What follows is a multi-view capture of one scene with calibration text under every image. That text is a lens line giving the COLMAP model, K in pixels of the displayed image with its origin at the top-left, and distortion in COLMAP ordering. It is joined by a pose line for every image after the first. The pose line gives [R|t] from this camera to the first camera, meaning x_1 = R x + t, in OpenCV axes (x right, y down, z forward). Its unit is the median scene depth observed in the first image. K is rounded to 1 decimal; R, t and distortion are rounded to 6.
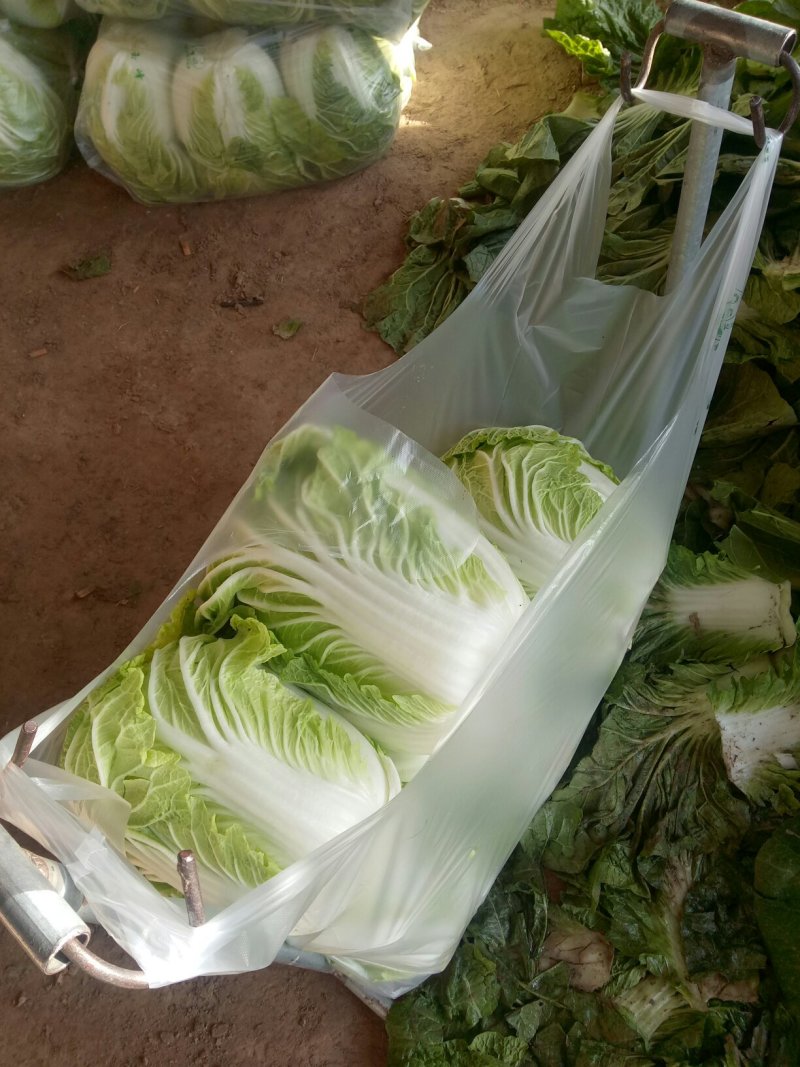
lens RADIAL K [[954.8, 0, 400.0], [0, 954.8, 533.5], [0, 0, 1]] dist [0.276657, -0.372396]
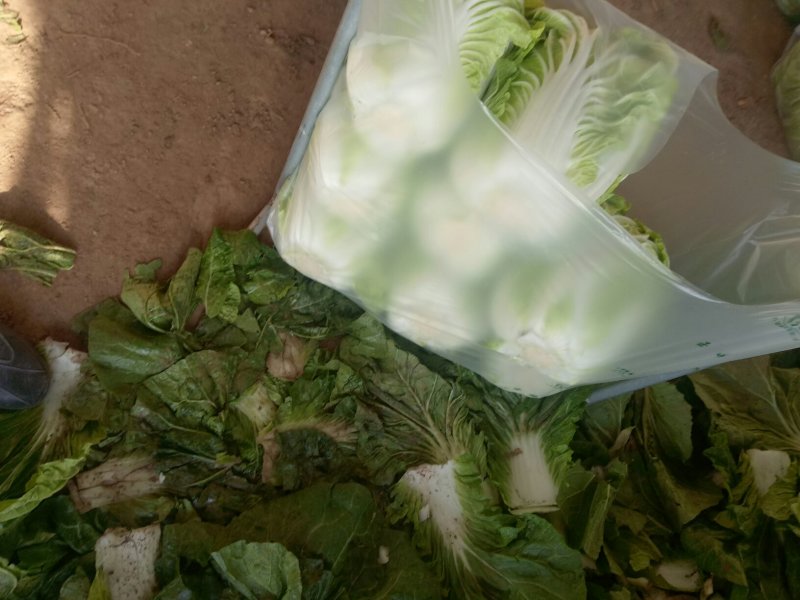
lens RADIAL K [[715.9, 0, 400.0], [0, 715.9, 300.0], [0, 0, 1]] dist [0.276657, -0.372396]
pose [[0.057571, 0.978916, -0.195984, 0.301011], [-0.993483, 0.075519, 0.085369, 0.155749], [0.098369, 0.189792, 0.976884, -0.040652]]
